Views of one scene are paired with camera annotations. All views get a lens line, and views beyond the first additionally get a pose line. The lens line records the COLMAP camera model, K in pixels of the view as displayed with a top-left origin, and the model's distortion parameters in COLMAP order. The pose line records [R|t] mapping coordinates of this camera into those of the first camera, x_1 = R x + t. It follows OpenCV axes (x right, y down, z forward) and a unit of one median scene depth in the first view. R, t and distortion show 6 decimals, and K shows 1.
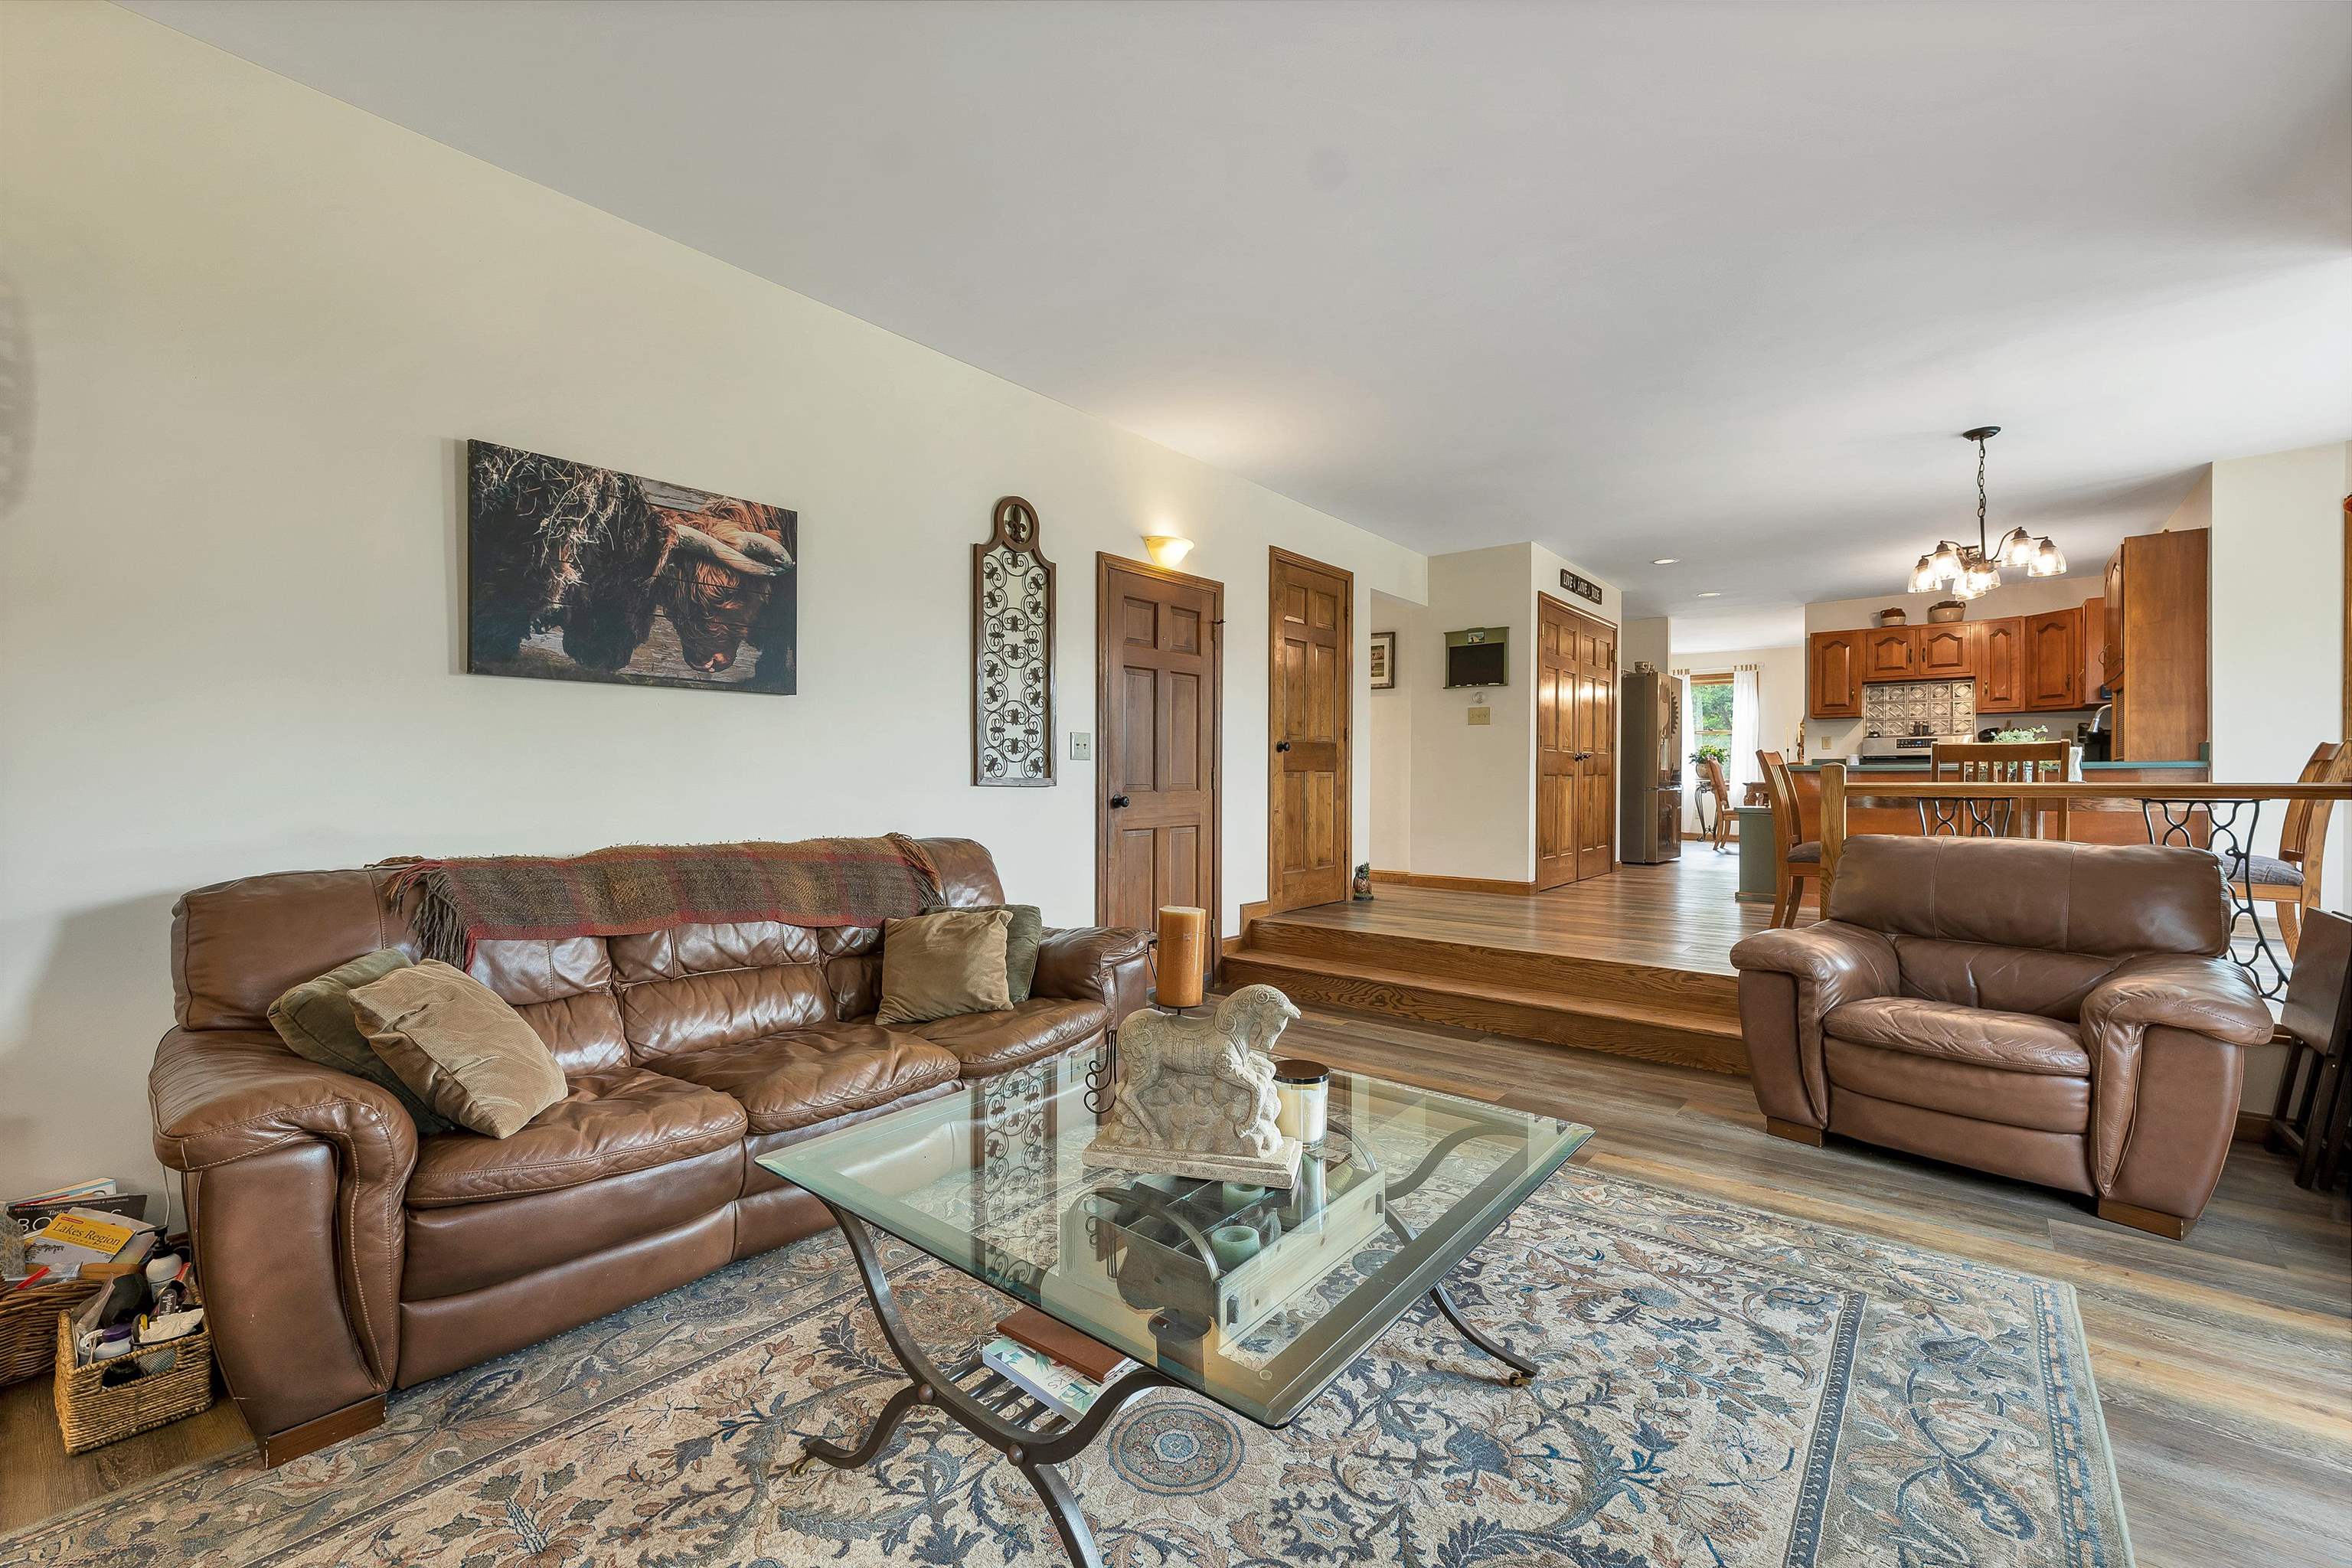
lens RADIAL K [[970.8, 0, 1166.0], [0, 970.8, 804.9], [0, 0, 1]] dist [-0.000929, -0.000232]
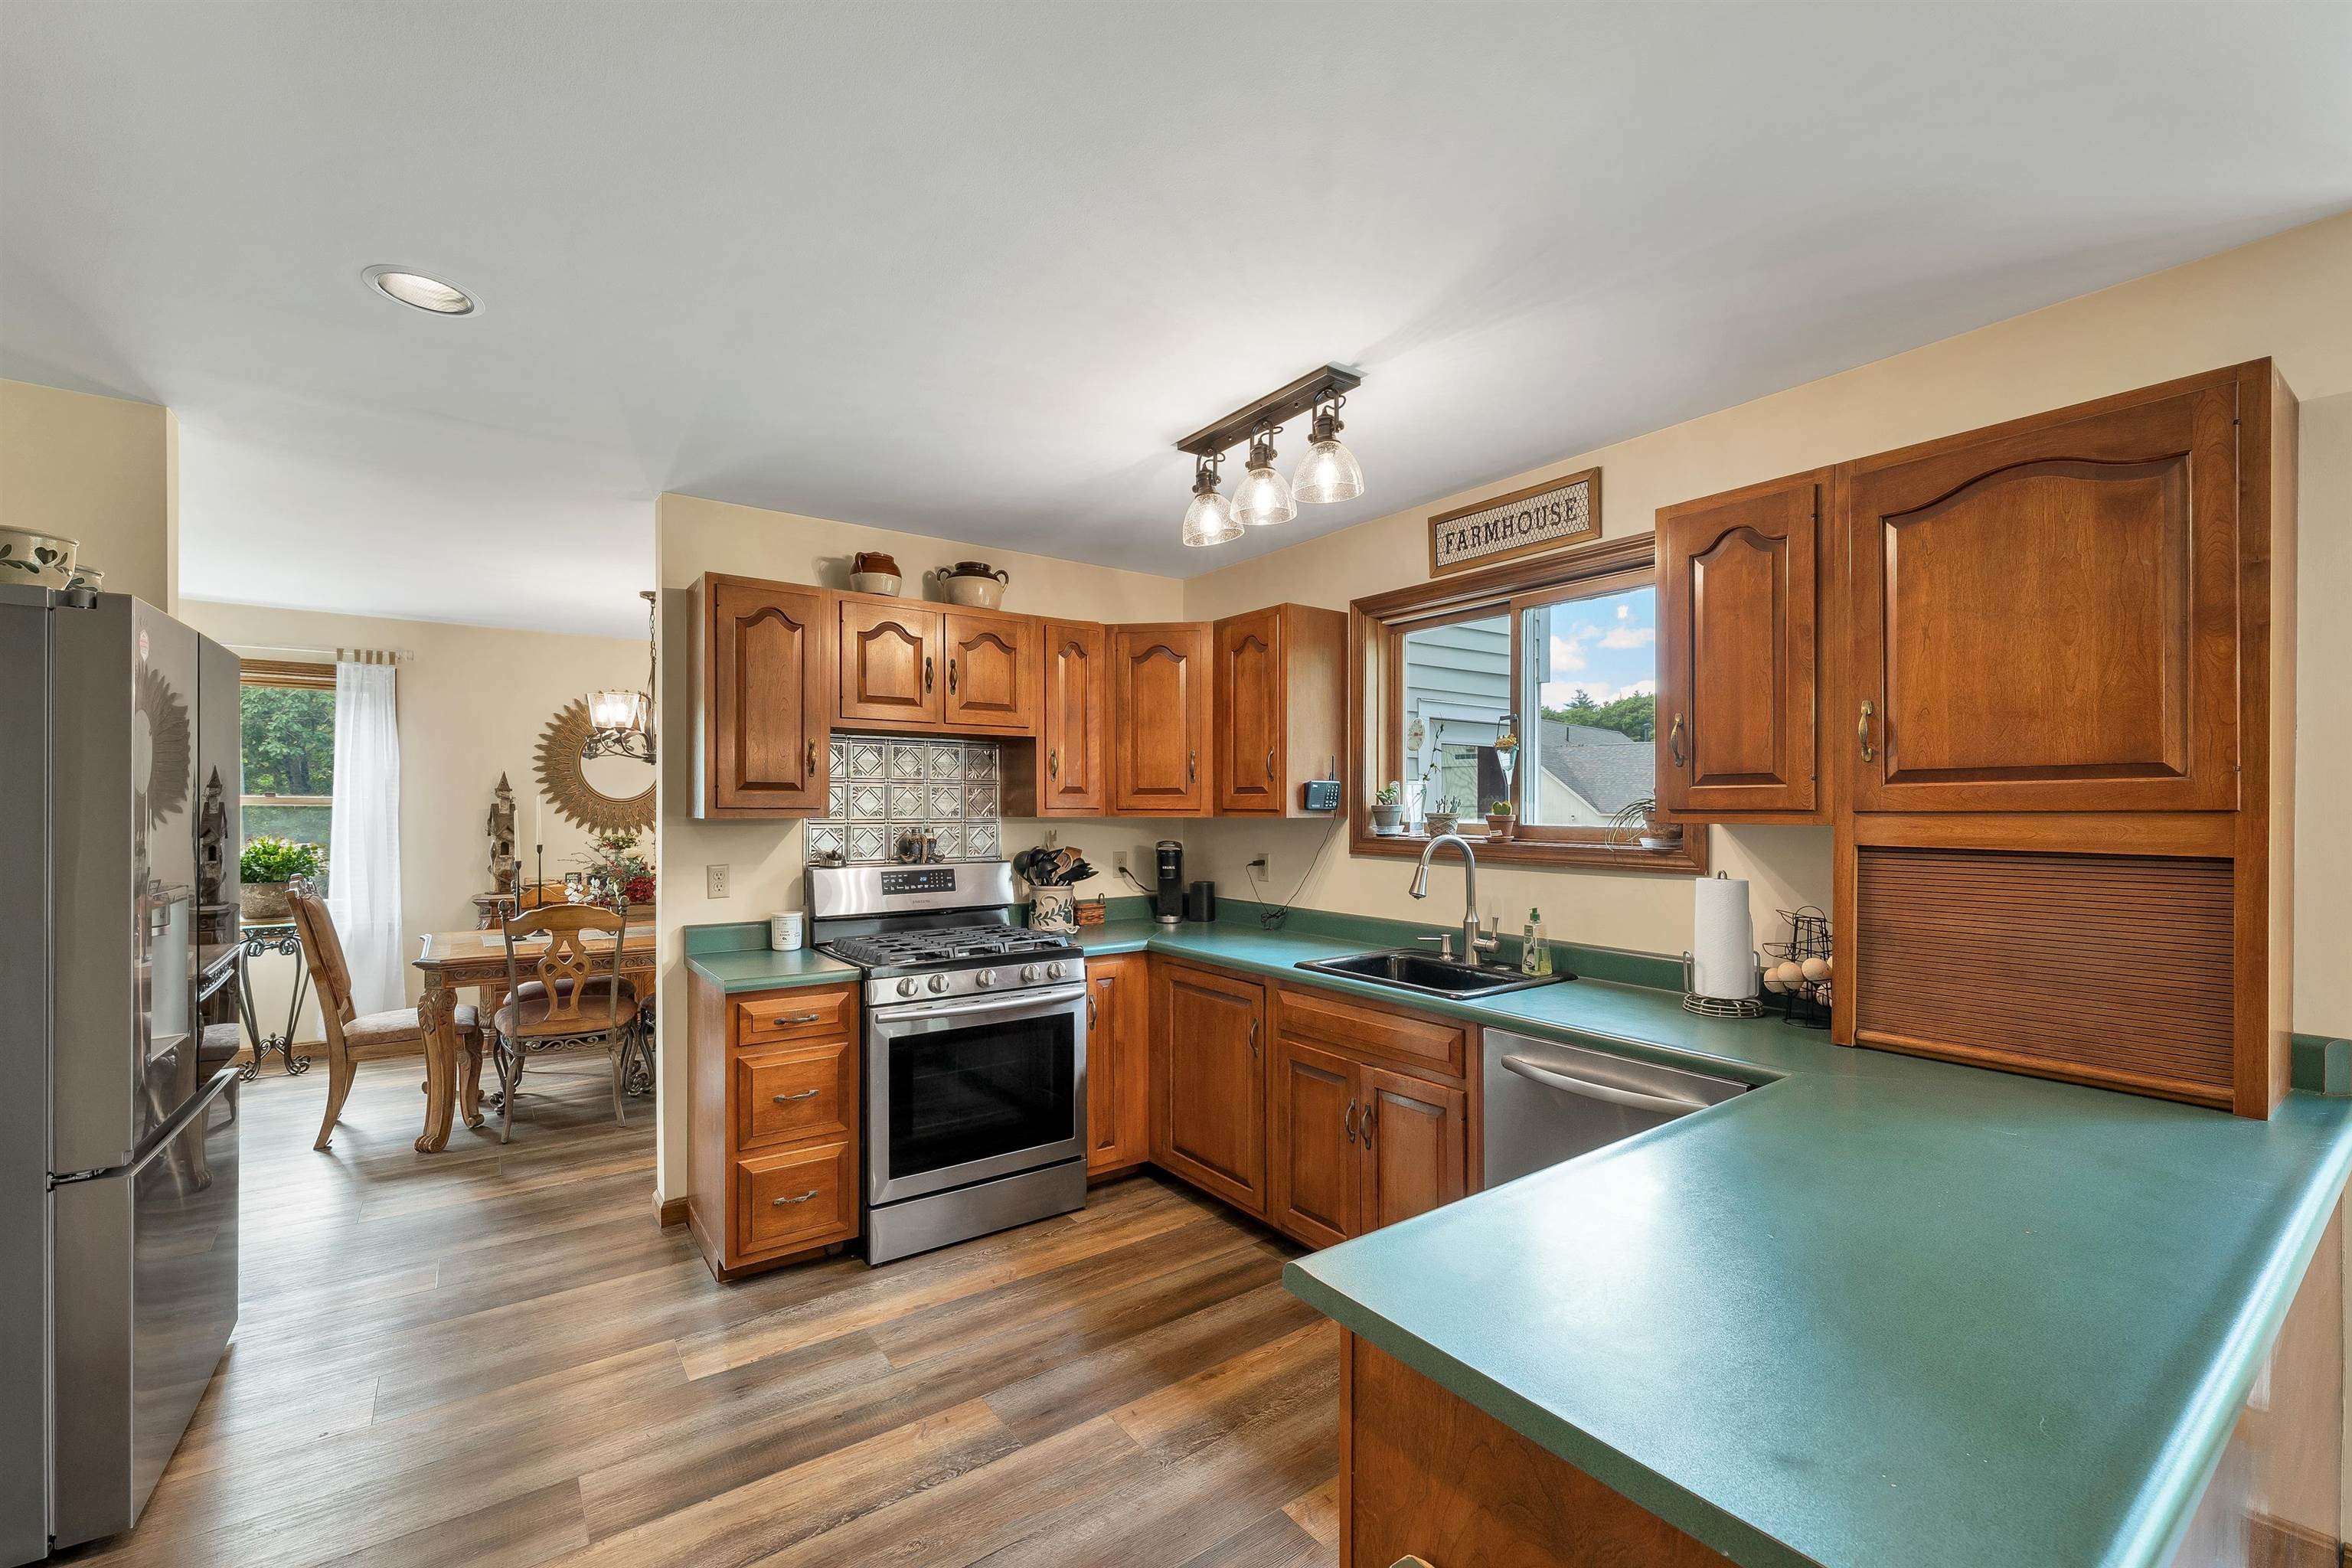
lens RADIAL K [[970.8, 0, 1166.0], [0, 970.8, 804.9], [0, 0, 1]] dist [-0.000929, -0.000232]
pose [[0.257238, 0.002627, 0.966344, 0.390289], [0.023180, 0.999692, -0.008888, -0.091247], [-0.966070, 0.024686, 0.257098, 0.786218]]
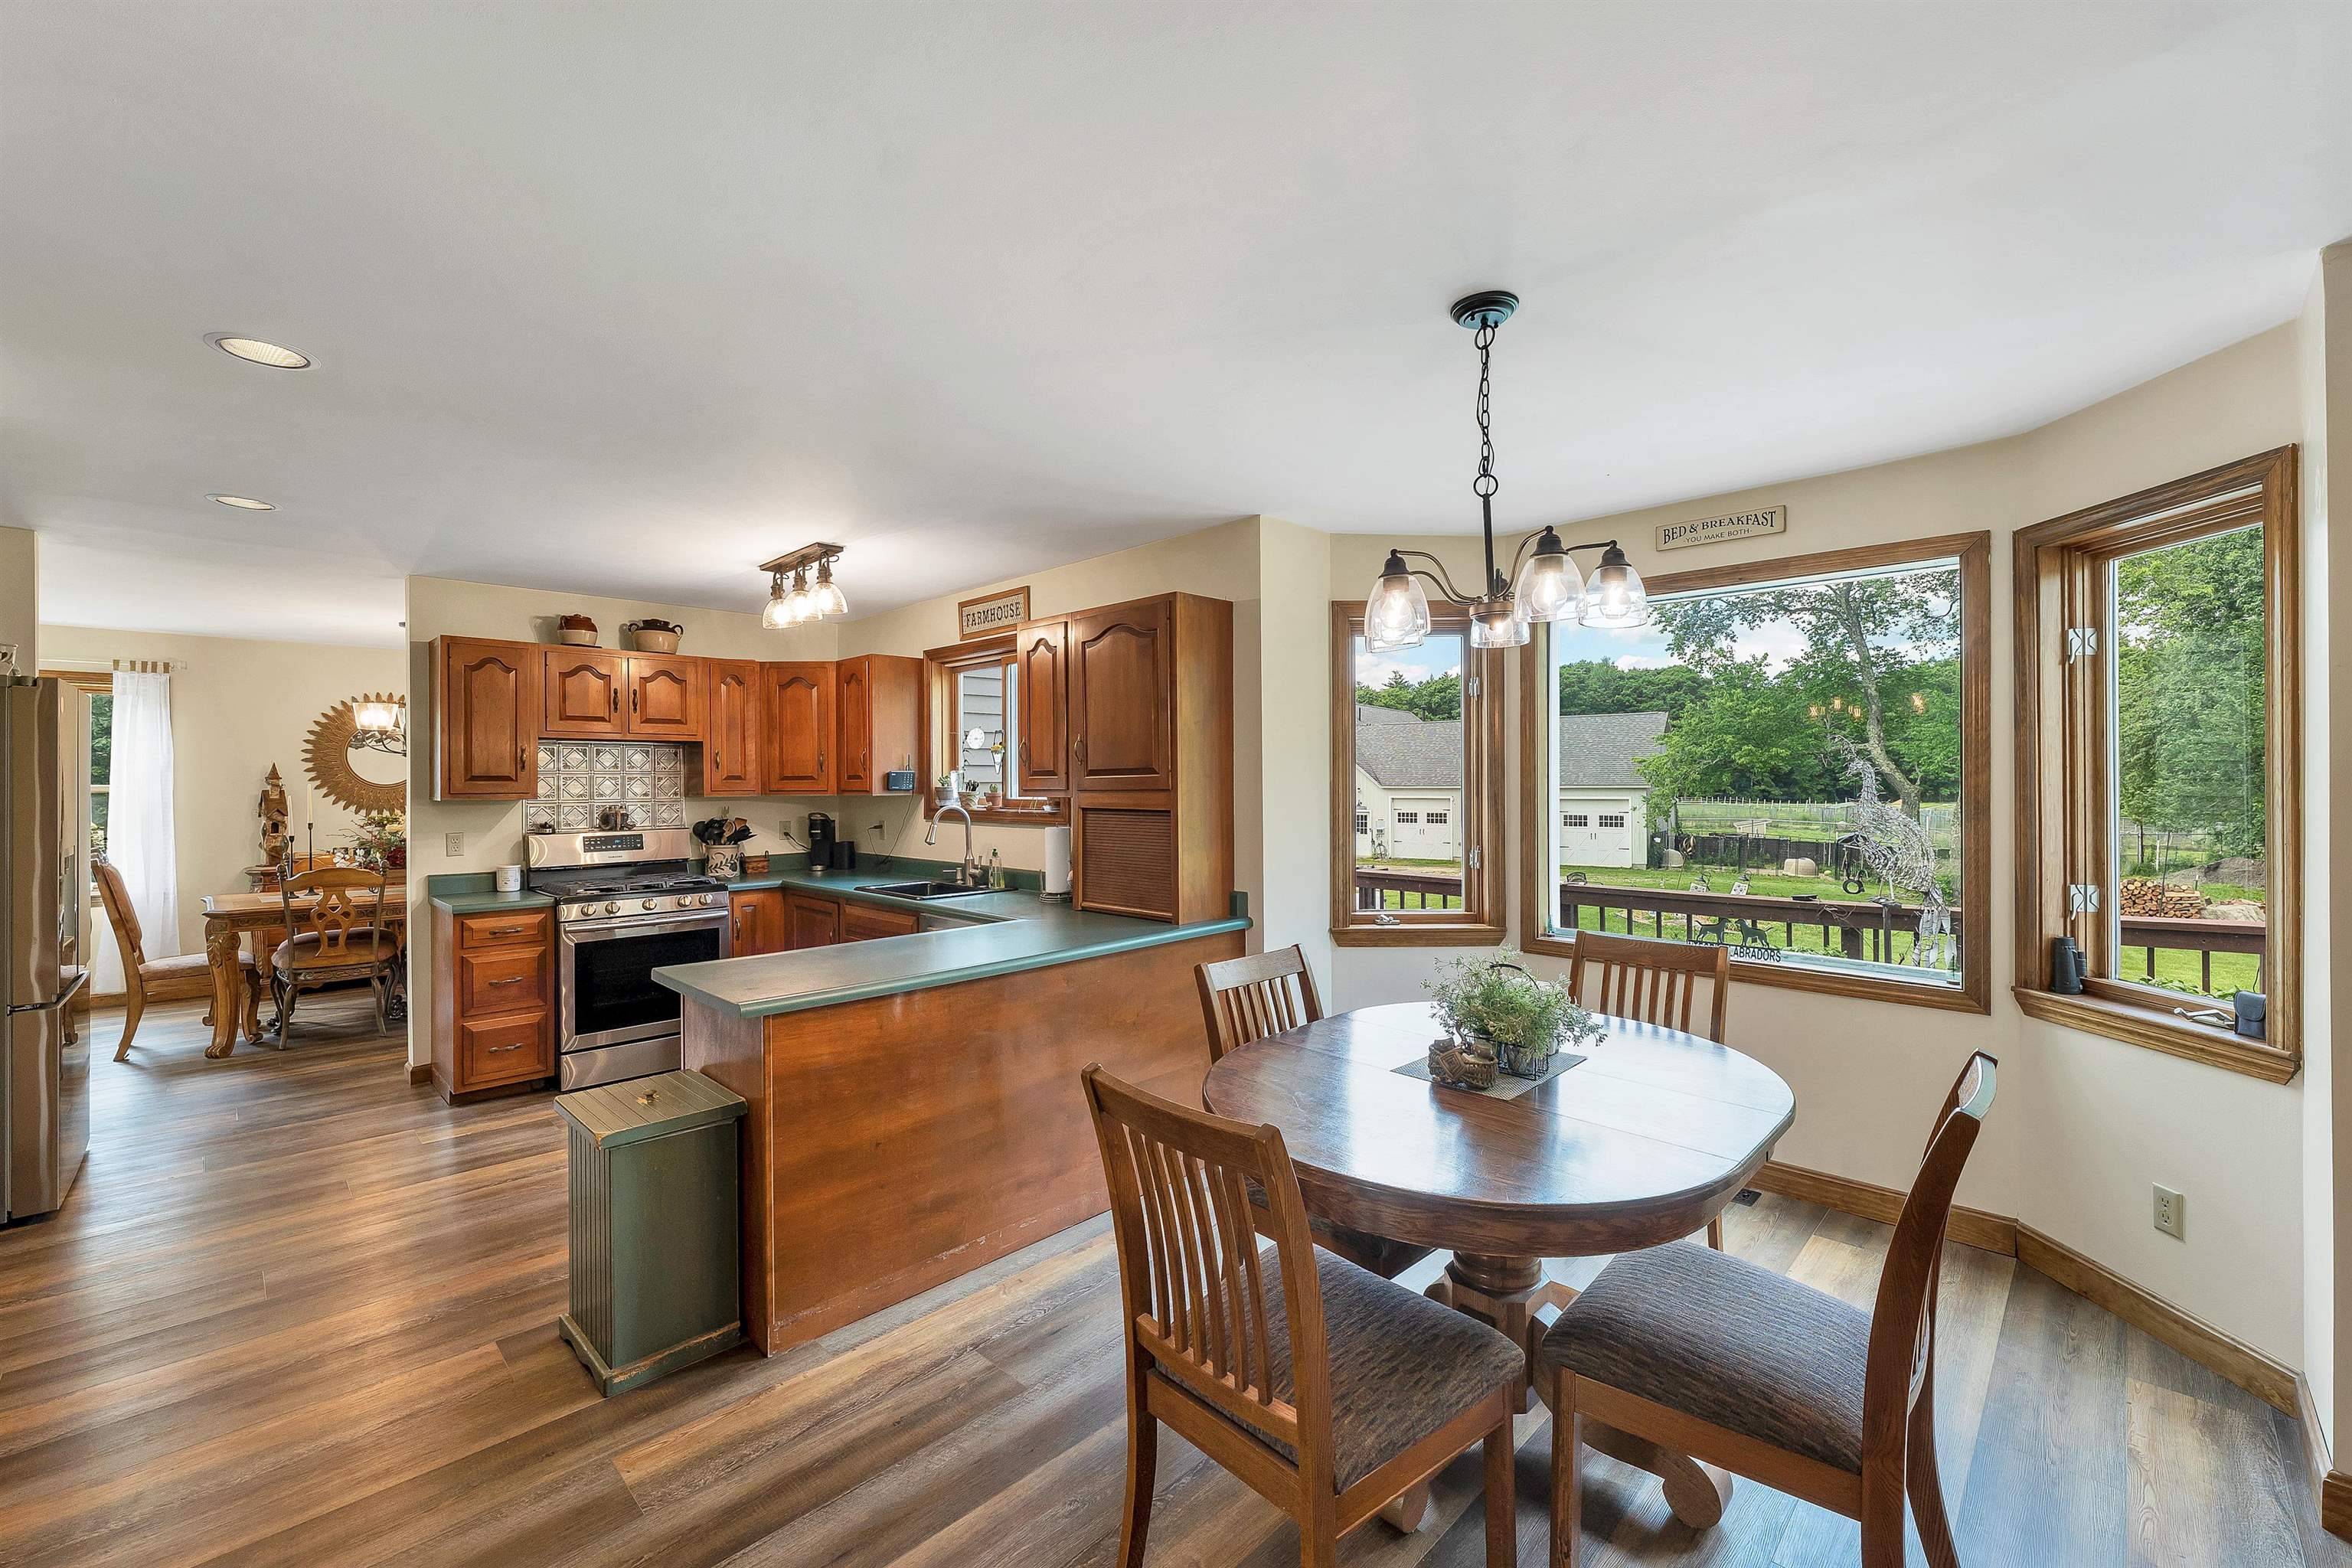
lens RADIAL K [[963.7, 0, 1173.9], [0, 963.7, 774.7], [0, 0, 1]] dist [-0.000920, -0.000015]
pose [[0.094052, 0.007175, 0.995541, 0.205508], [0.032395, 0.999422, -0.010263, -0.089157], [-0.995040, 0.033216, 0.093765, 0.593897]]
